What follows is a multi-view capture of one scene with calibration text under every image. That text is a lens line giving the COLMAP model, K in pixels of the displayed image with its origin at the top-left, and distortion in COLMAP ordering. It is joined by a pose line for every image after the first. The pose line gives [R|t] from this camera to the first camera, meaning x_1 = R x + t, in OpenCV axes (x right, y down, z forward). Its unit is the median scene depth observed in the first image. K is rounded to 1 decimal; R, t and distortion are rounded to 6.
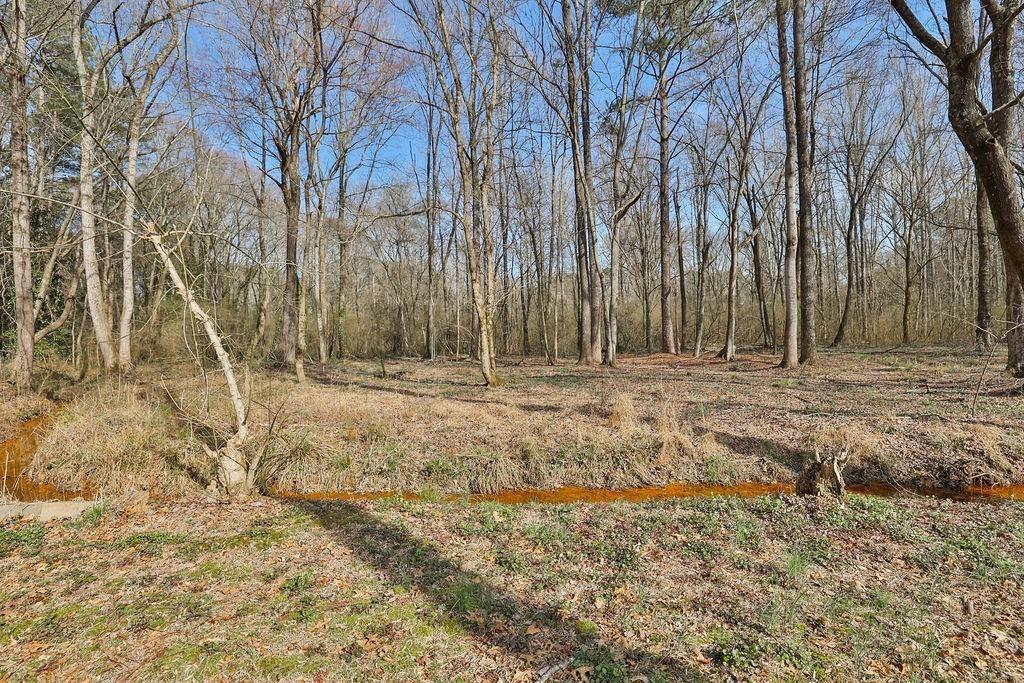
lens RADIAL K [[471.8, 0, 510.7], [0, 471.8, 337.5], [0, 0, 1]] dist [-0.027923, 0.002763]
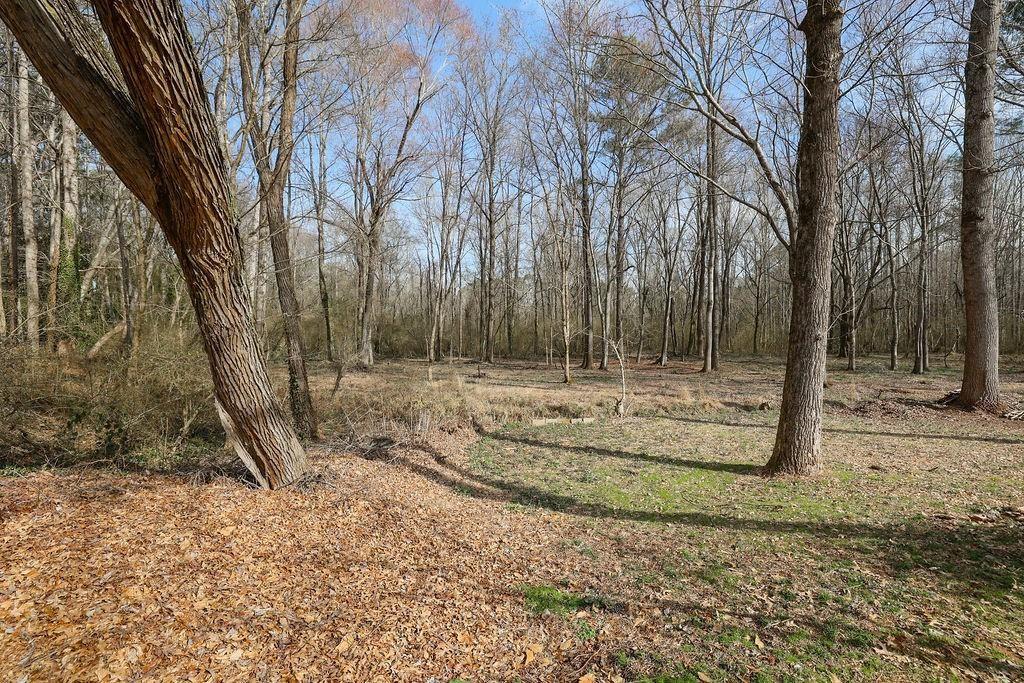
lens RADIAL K [[444.5, 0, 499.9], [0, 444.5, 339.4], [0, 0, 1]] dist [-0.028093, 0.001606]
pose [[0.979850, 0.018251, 0.198898, -0.668610], [-0.020911, 0.999718, 0.011279, -0.081282], [-0.198636, -0.015211, 0.979955, -0.650260]]
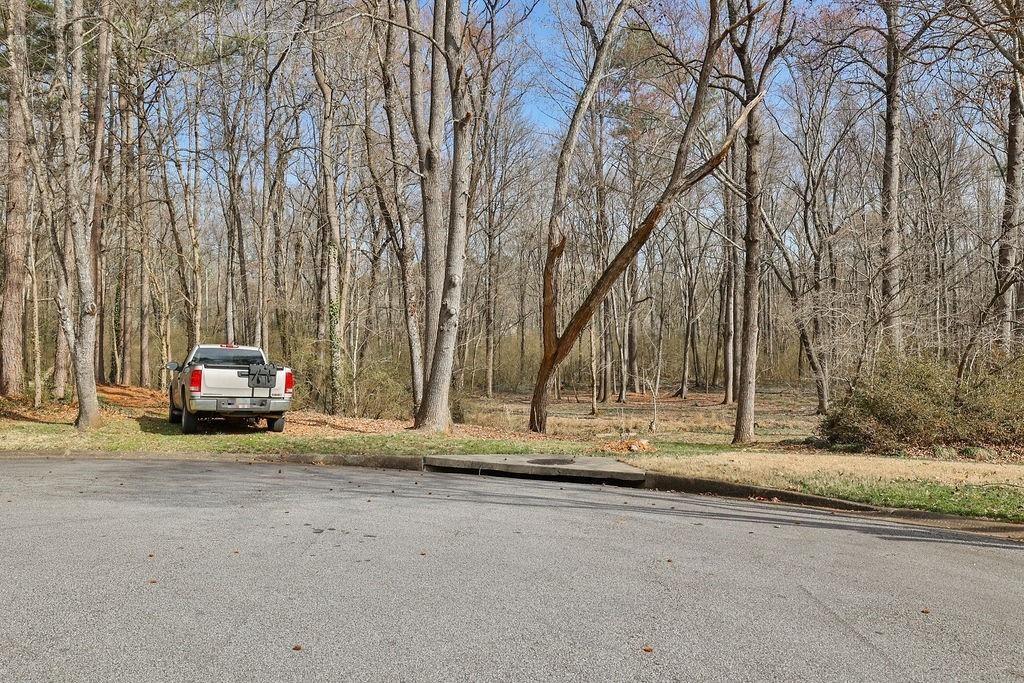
lens RADIAL K [[734.1, 0, 507.7], [0, 734.1, 347.9], [0, 0, 1]] dist [0.011896, 0.000857]
pose [[0.950897, 0.021260, 0.308776, -1.301359], [-0.021670, 0.999763, -0.002103, -0.154014], [-0.308747, -0.004691, 0.951133, -1.702575]]
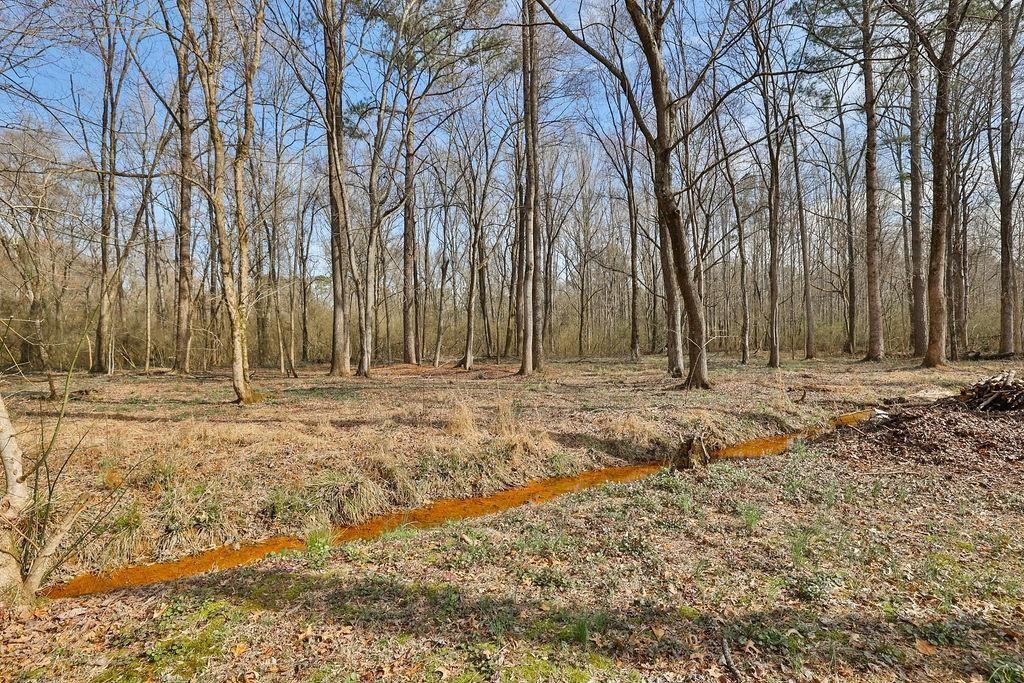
lens RADIAL K [[471.8, 0, 515.8], [0, 471.8, 343.4], [0, 0, 1]] dist [-0.027923, 0.002763]
pose [[0.821166, 0.017483, 0.570421, -0.122244], [-0.010411, 0.999823, -0.015657, 0.006284], [-0.570594, 0.006918, 0.821203, 0.057743]]
